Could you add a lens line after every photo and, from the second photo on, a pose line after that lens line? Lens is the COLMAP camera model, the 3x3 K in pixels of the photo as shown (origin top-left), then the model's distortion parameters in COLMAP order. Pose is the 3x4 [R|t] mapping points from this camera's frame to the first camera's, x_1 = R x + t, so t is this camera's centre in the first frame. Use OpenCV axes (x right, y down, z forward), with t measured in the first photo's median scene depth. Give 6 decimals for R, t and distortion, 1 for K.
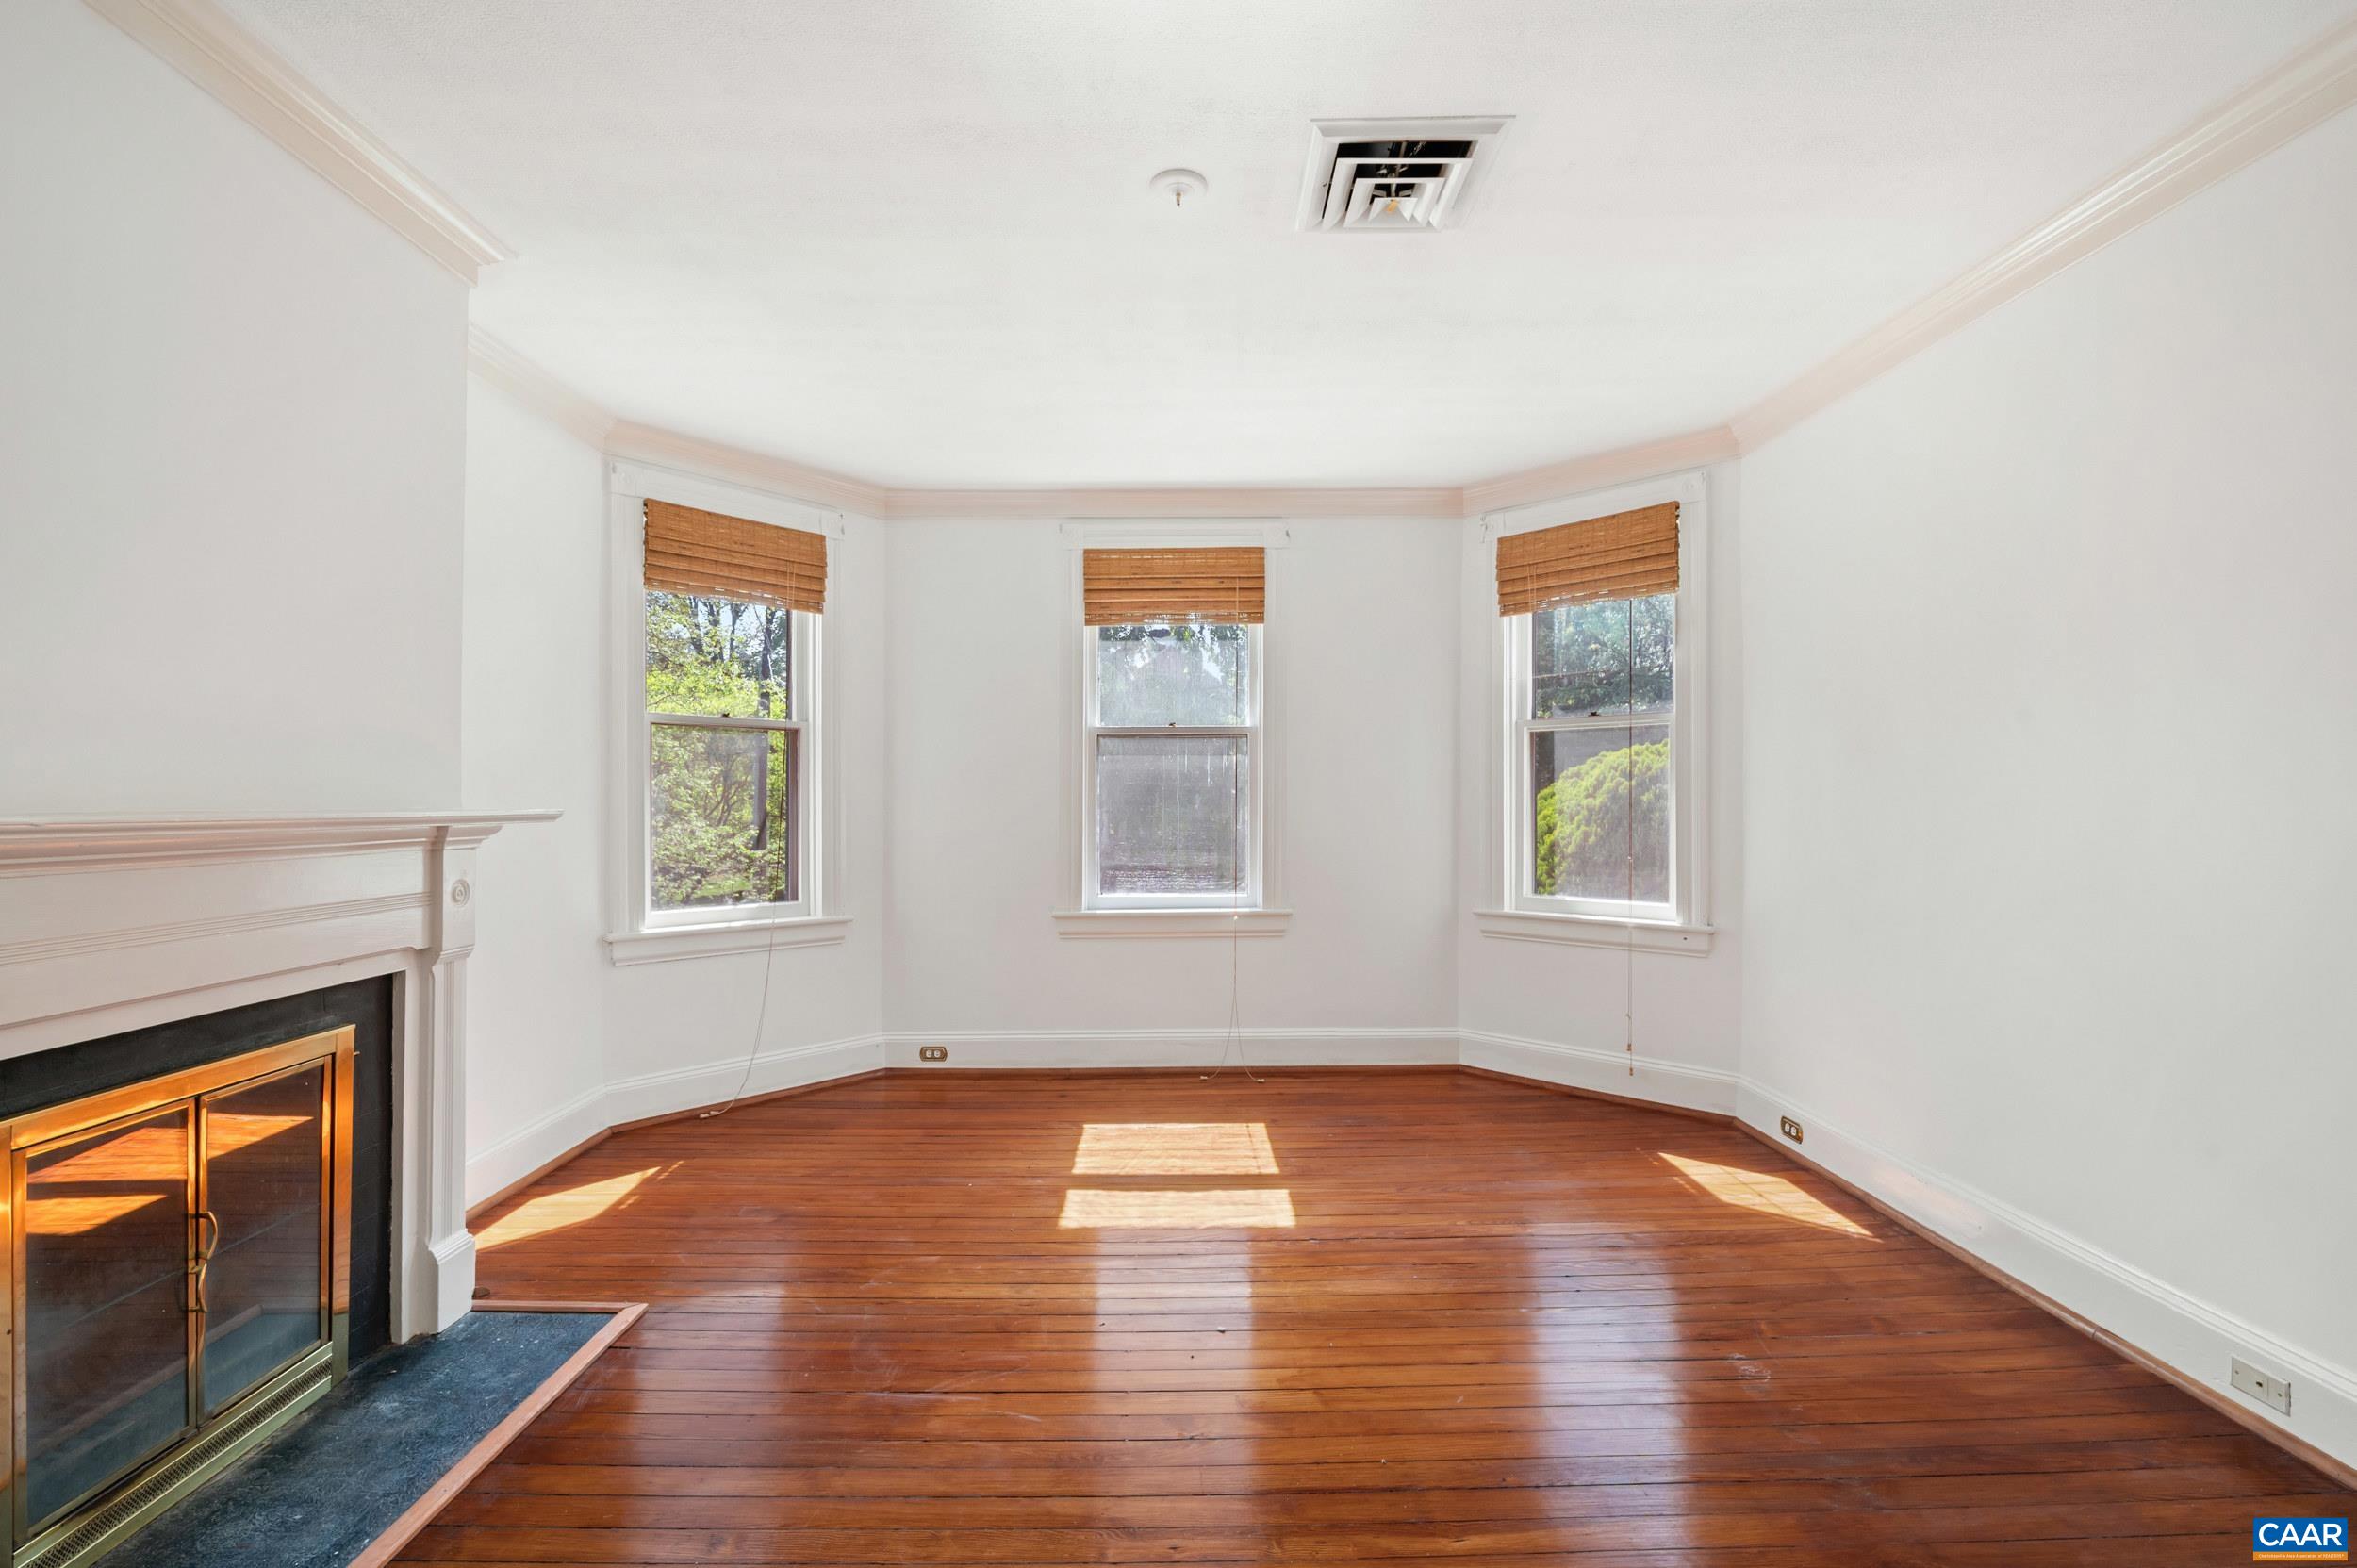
lens RADIAL K [[1009.1, 0, 1182.0], [0, 1009.1, 797.5], [0, 0, 1]] dist [0.001714, -0.000323]
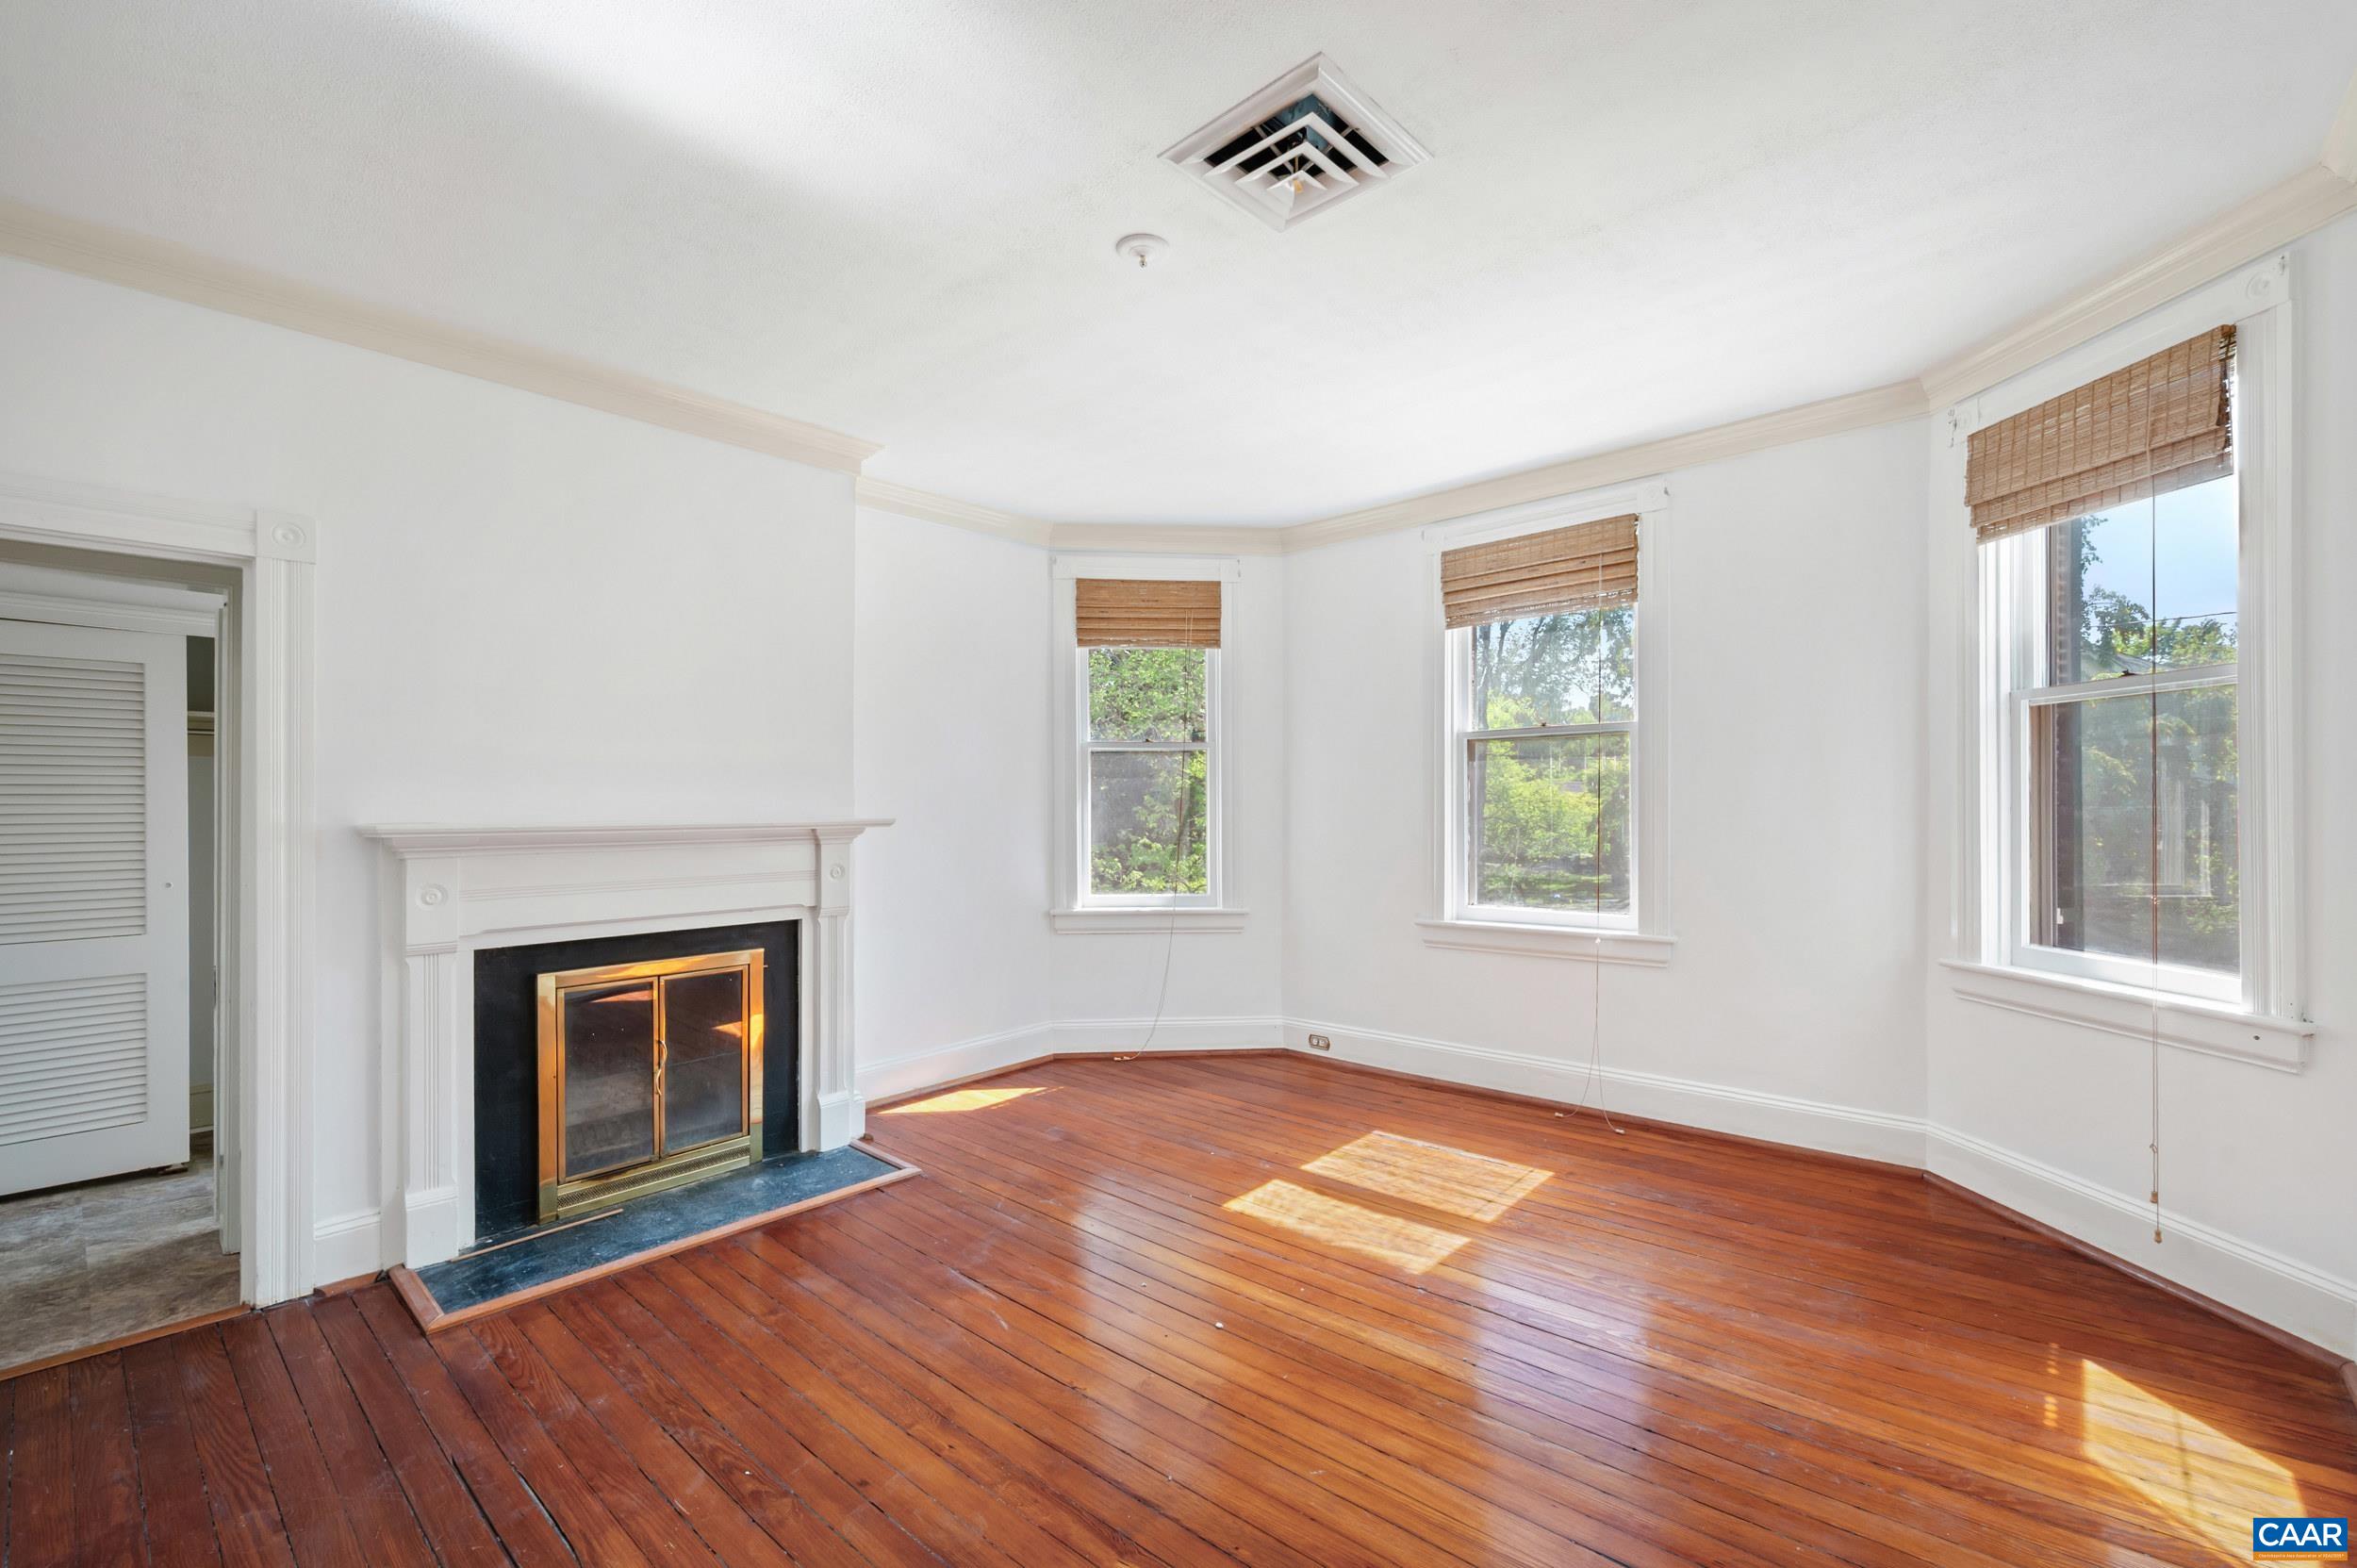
lens RADIAL K [[1009.1, 0, 1227.8], [0, 1009.1, 795.5], [0, 0, 1]] dist [0.001714, -0.000323]
pose [[0.745179, -0.009668, -0.666794, 0.493538], [0.007900, 0.999953, -0.005670, -0.006201], [0.666817, -0.001043, 0.745220, 0.159120]]
